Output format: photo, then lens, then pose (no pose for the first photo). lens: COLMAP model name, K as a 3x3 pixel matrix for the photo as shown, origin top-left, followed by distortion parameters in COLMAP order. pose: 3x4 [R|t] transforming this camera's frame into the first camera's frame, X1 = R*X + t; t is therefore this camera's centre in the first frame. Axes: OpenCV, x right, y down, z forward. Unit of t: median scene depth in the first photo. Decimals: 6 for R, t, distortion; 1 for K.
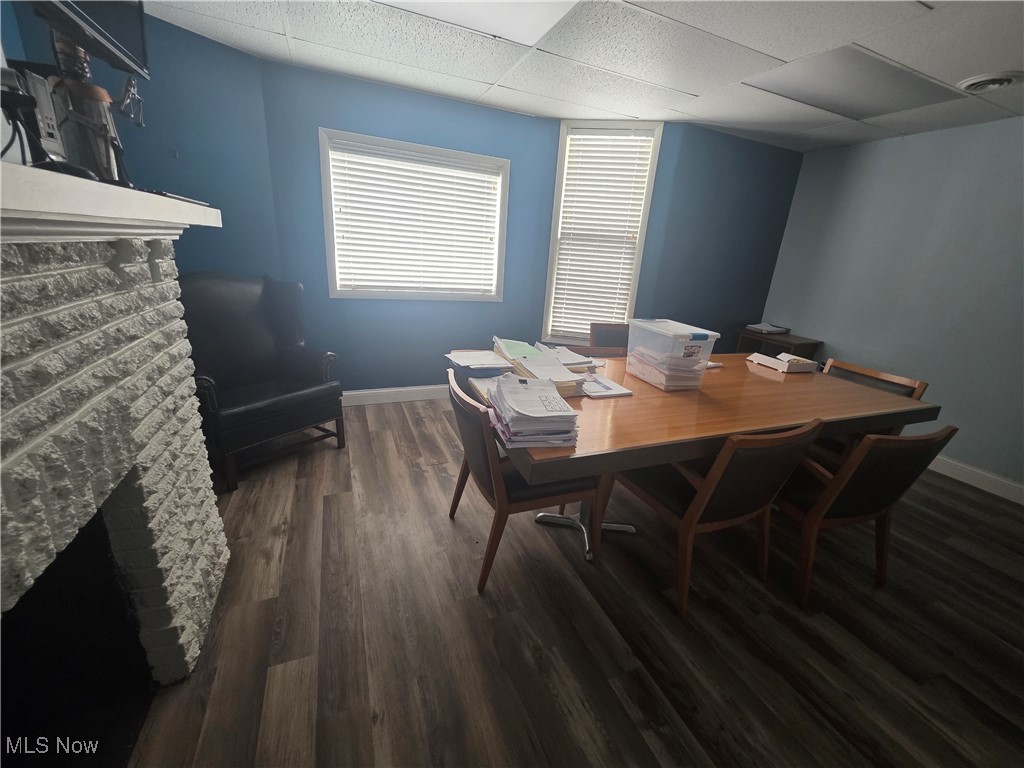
lens RADIAL K [[411.7, 0, 516.4], [0, 411.7, 383.4], [0, 0, 1]] dist [-0.002826, 0.001816]
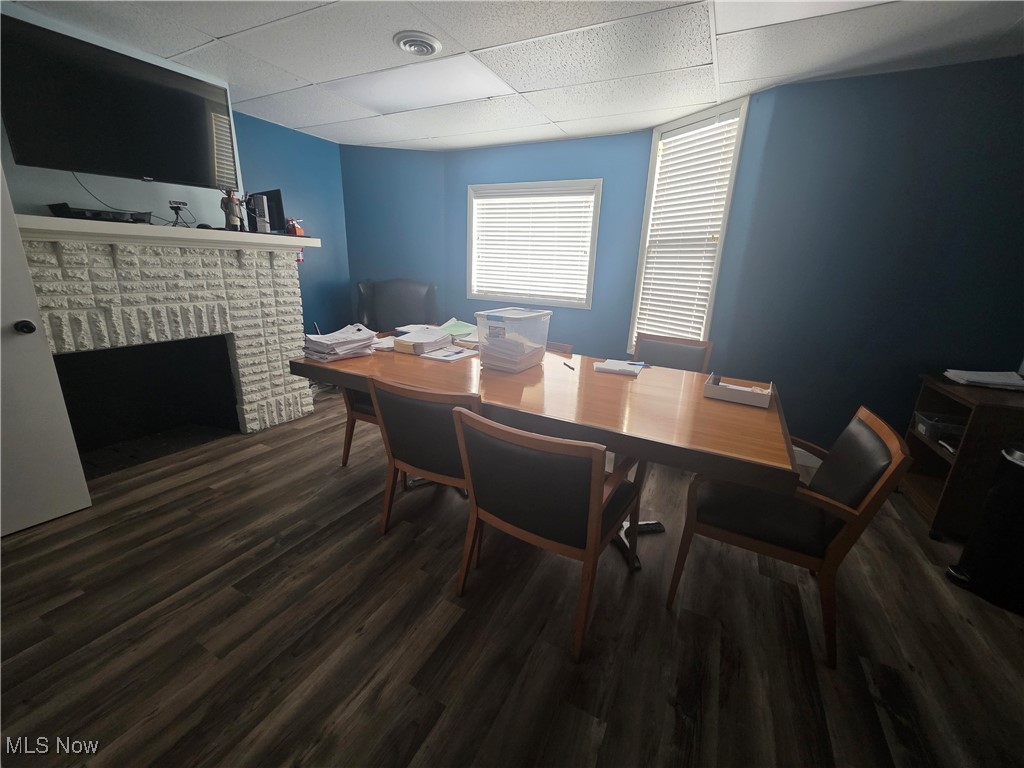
lens RADIAL K [[411.7, 0, 515.1], [0, 411.7, 382.5], [0, 0, 1]] dist [-0.002826, 0.001816]
pose [[0.636049, 0.169632, -0.752773, 0.734470], [-0.232555, 0.972320, 0.022610, 0.007227], [0.735772, 0.160681, 0.657892, 0.202401]]
